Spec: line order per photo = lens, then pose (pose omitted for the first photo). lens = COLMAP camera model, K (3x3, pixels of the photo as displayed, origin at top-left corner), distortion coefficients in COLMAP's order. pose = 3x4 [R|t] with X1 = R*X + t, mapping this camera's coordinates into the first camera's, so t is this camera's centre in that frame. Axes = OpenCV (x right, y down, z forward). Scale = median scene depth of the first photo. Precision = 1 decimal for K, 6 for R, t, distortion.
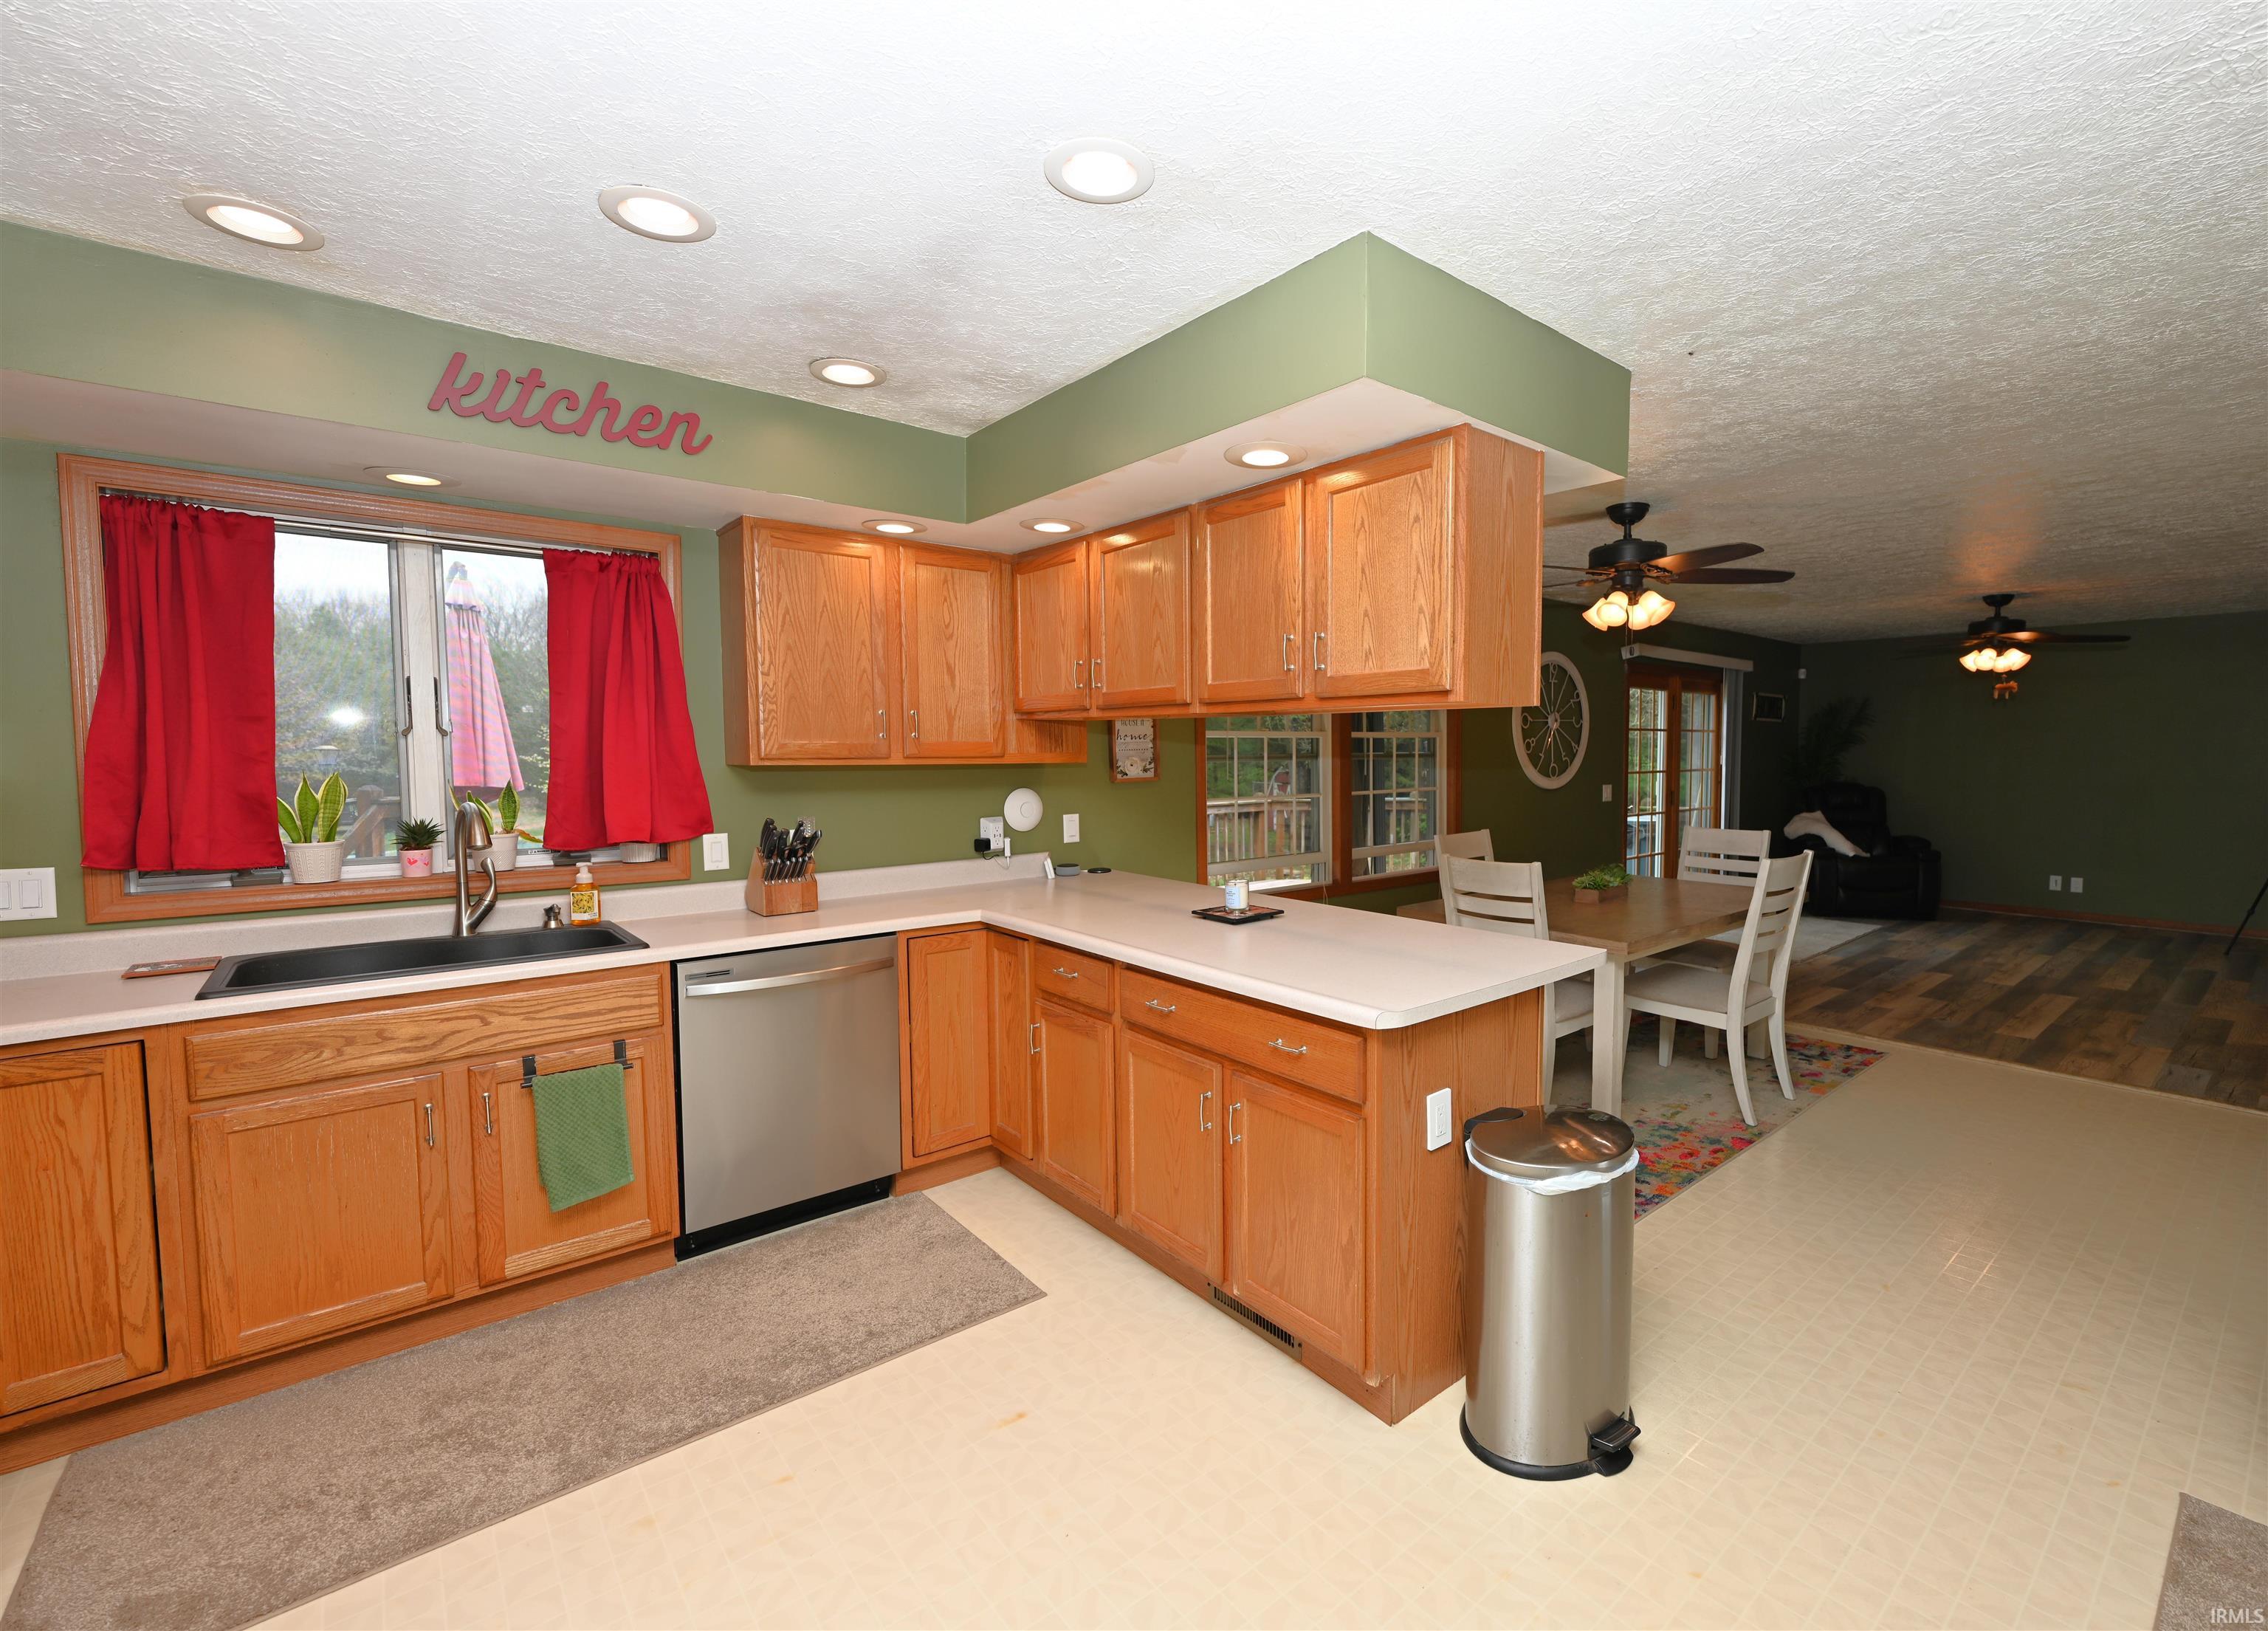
lens RADIAL K [[979.5, 0, 1234.6], [0, 979.5, 805.8], [0, 0, 1]] dist [0.001538, 0.000851]
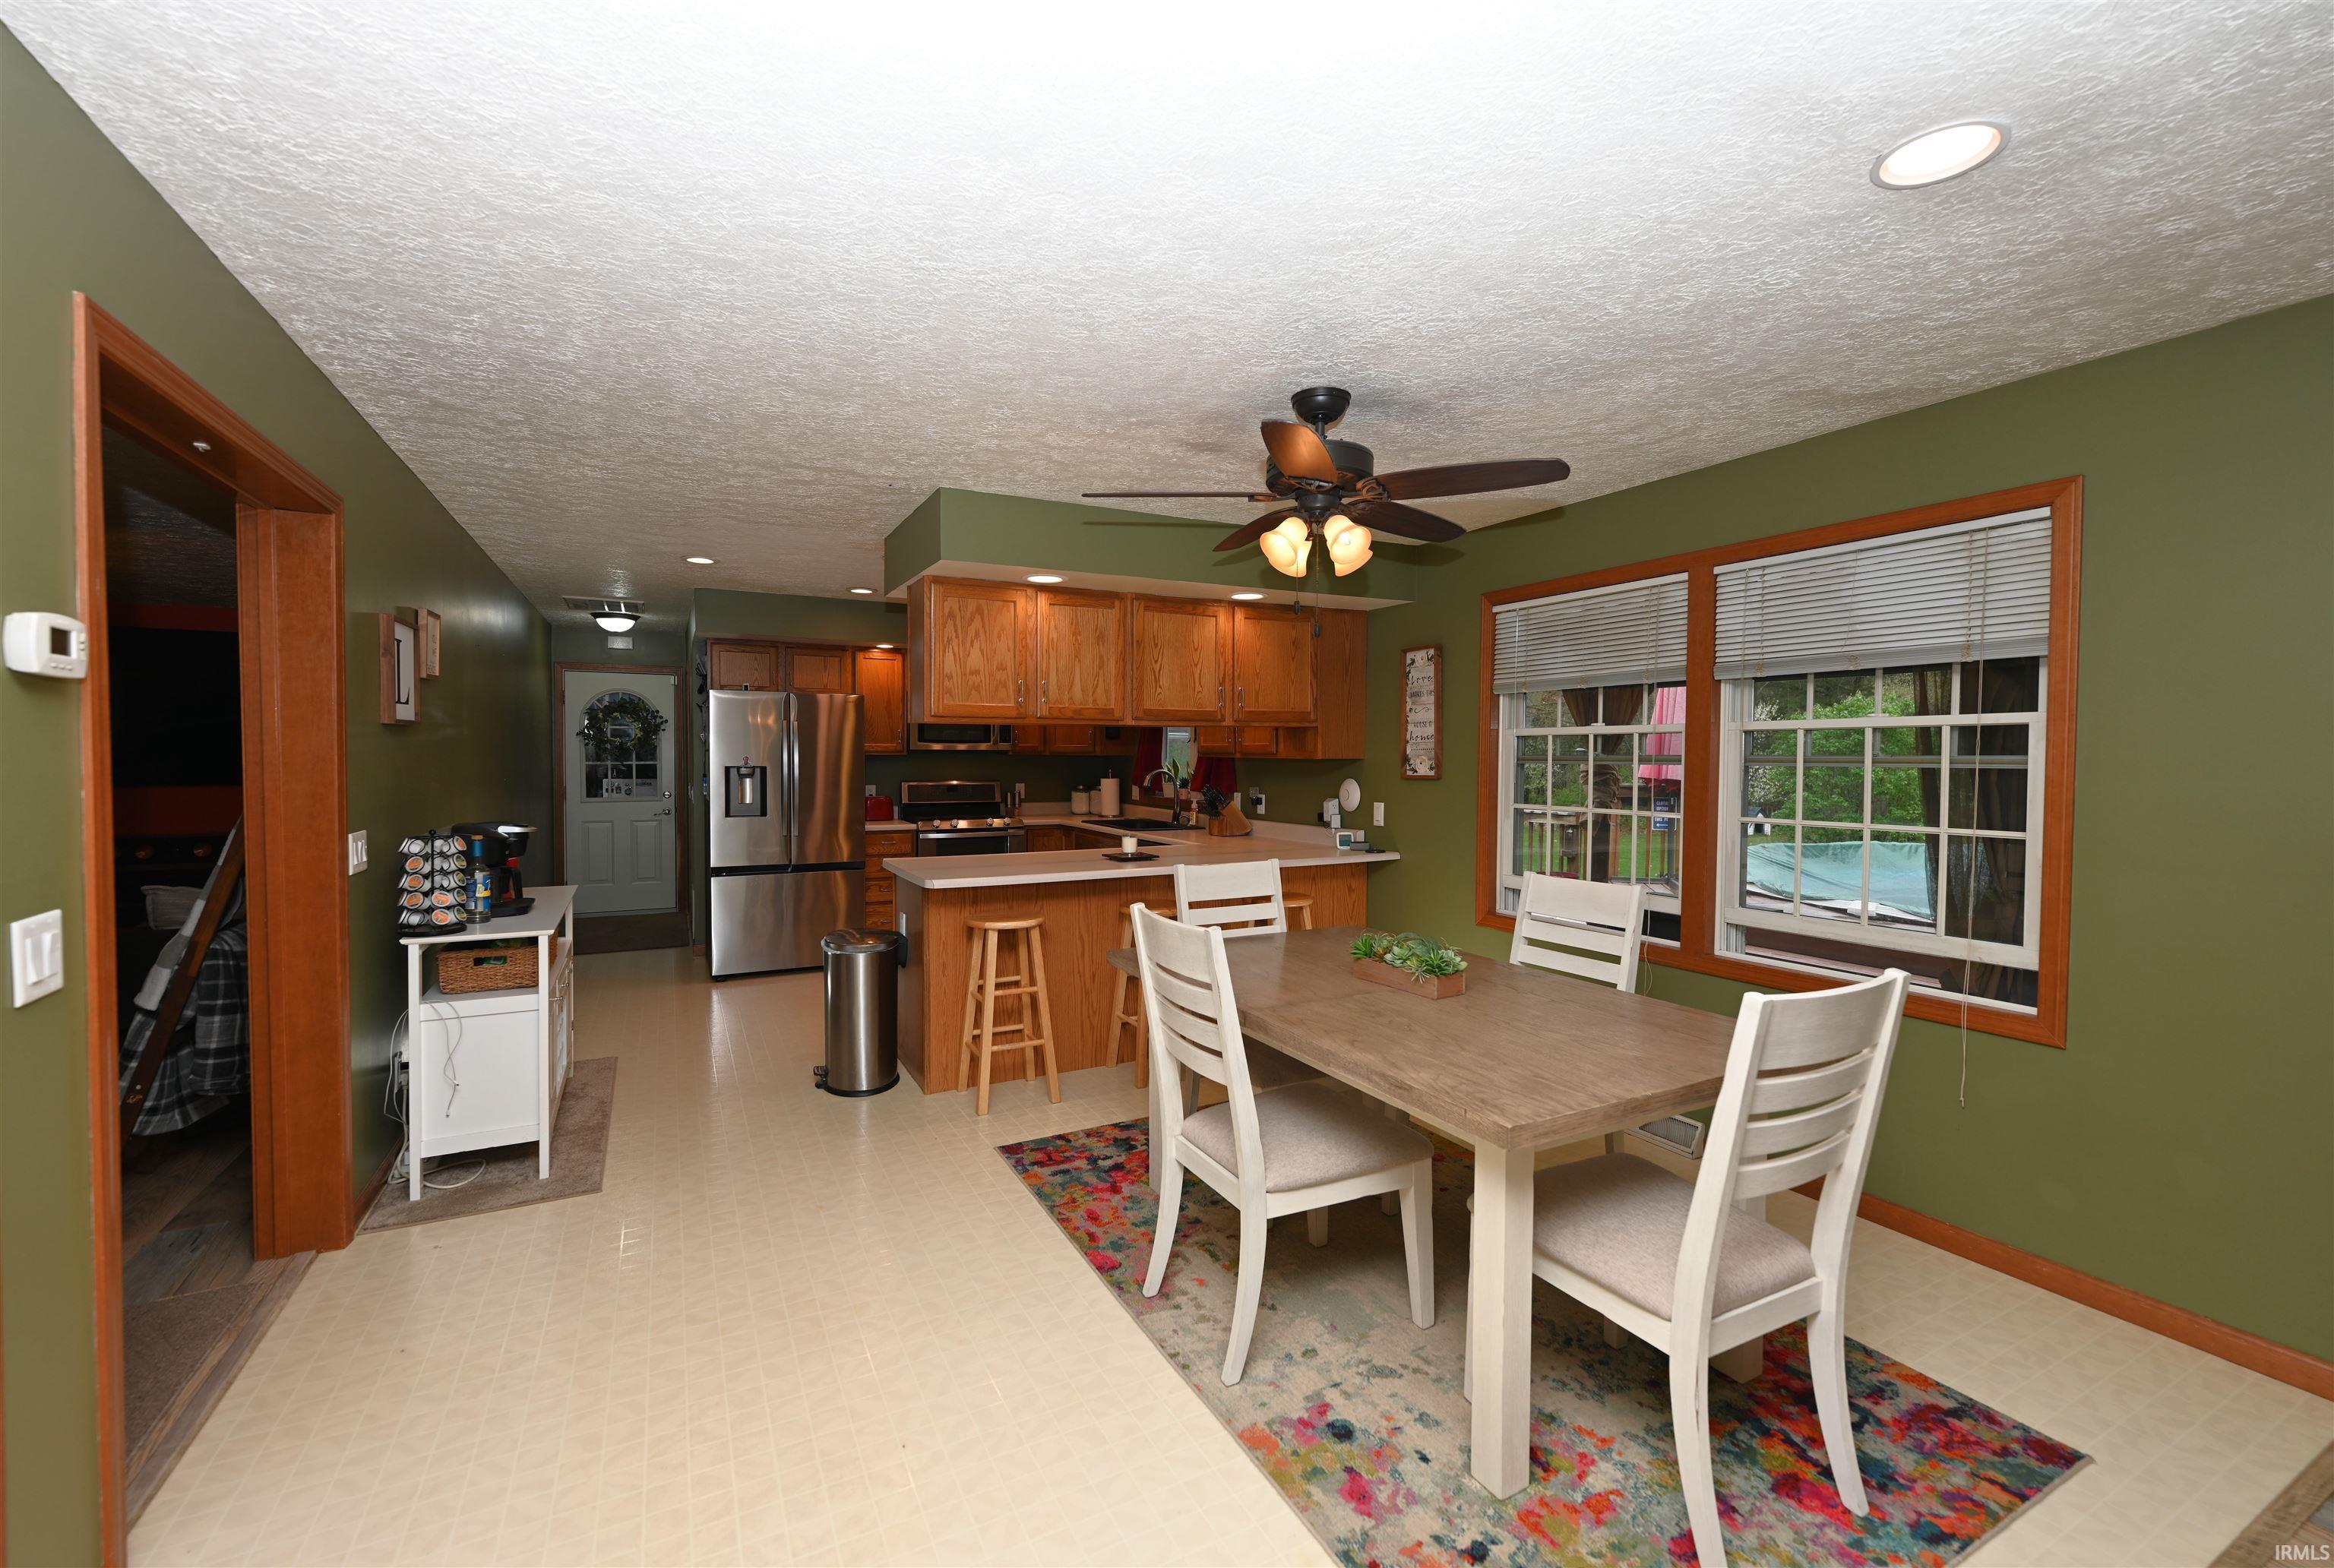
lens RADIAL K [[991.7, 0, 1162.1], [0, 991.7, 776.0], [0, 0, 1]] dist [-0.001786, -0.000051]
pose [[-0.253803, 0.024174, -0.966954, 1.701427], [-0.058838, 0.997451, 0.040380, -0.090652], [0.965465, 0.067142, -0.251734, 1.663866]]
